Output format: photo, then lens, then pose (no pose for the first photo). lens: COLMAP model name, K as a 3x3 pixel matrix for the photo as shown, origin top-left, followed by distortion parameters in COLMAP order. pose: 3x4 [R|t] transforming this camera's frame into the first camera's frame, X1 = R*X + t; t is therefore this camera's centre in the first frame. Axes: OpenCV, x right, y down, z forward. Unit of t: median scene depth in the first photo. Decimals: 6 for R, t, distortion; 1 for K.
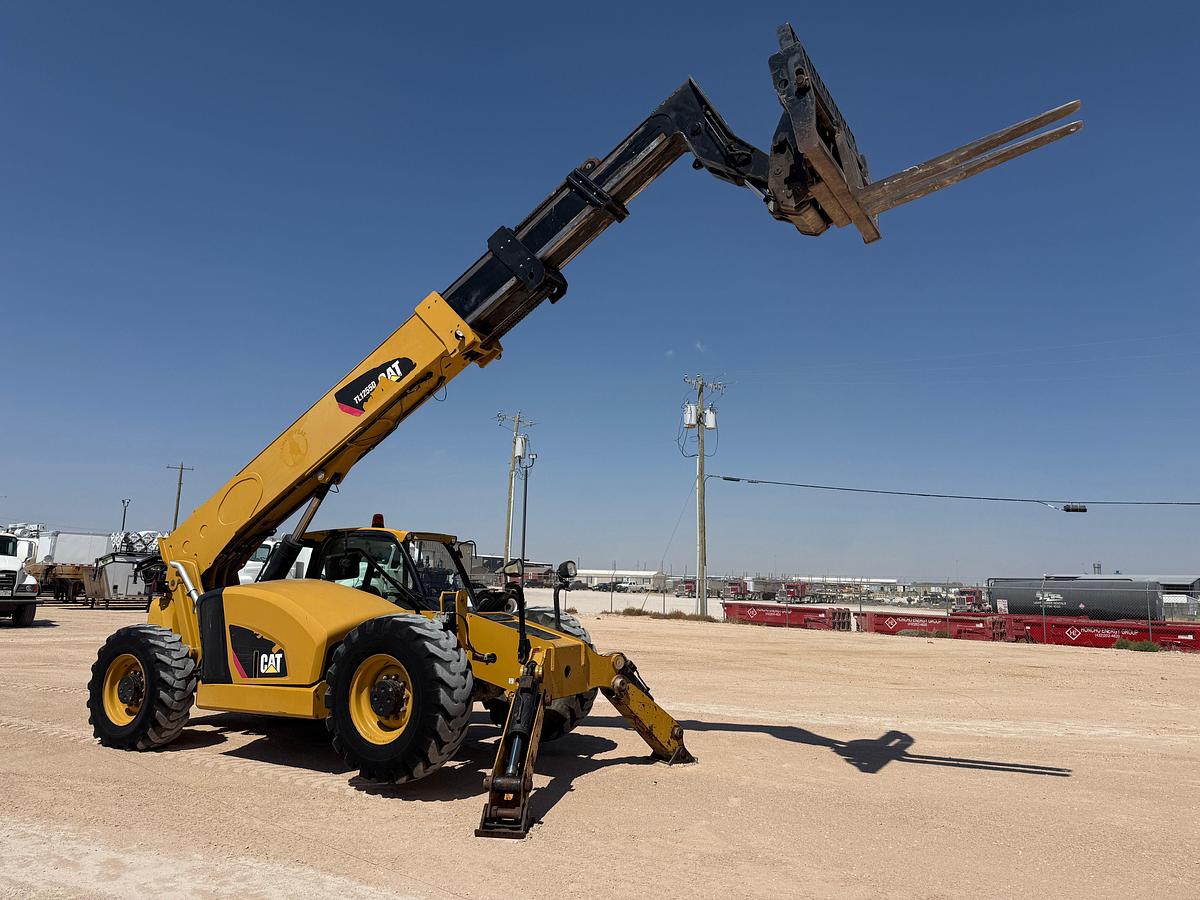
lens RADIAL K [[826.9, 0, 598.8], [0, 826.9, 451.4], [0, 0, 1]] dist [0.058400, -0.059281]
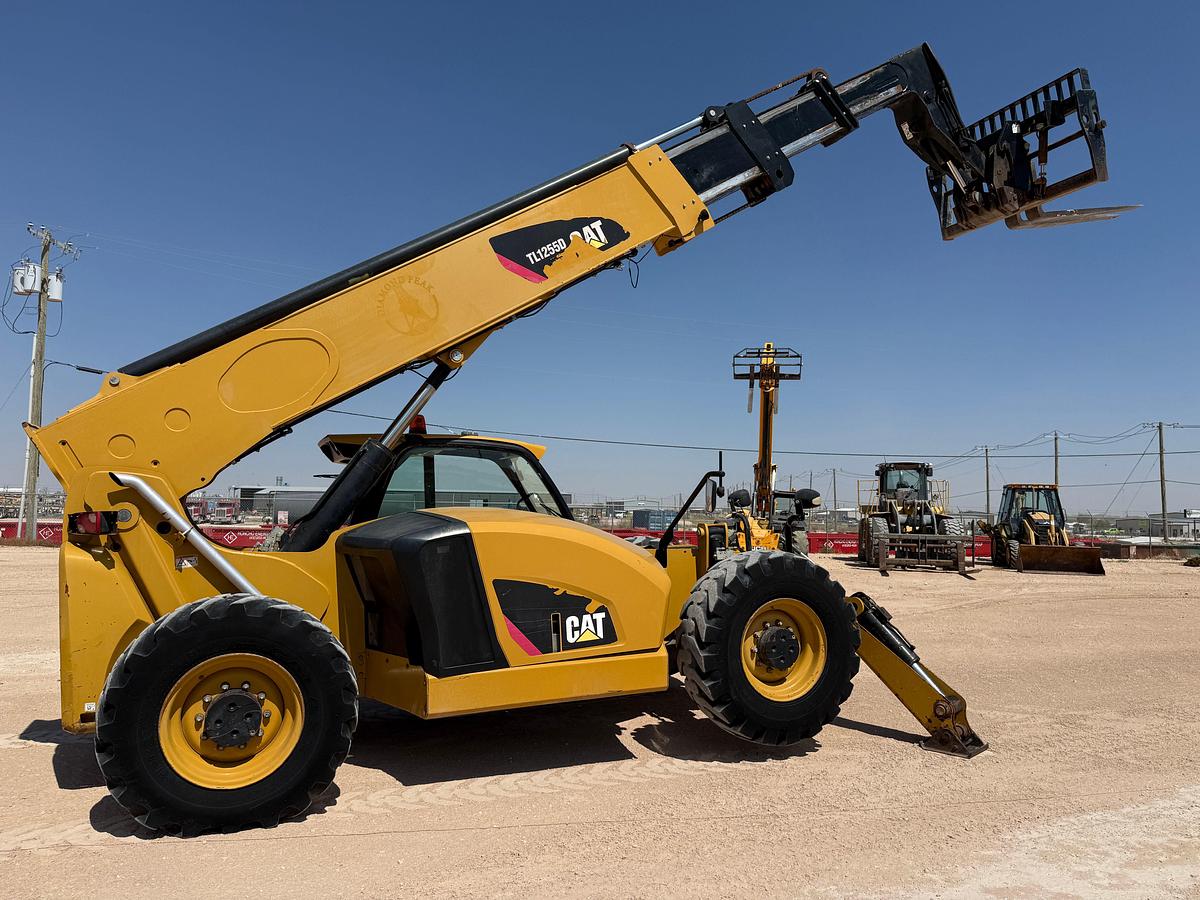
lens RADIAL K [[834.2, 0, 621.0], [0, 834.2, 445.5], [0, 0, 1]] dist [0.023551, -0.014812]
pose [[0.620166, 0.049621, 0.782900, -0.818865], [-0.125689, 0.991390, 0.036728, 0.063251], [-0.774336, -0.121179, 0.621063, 0.490240]]
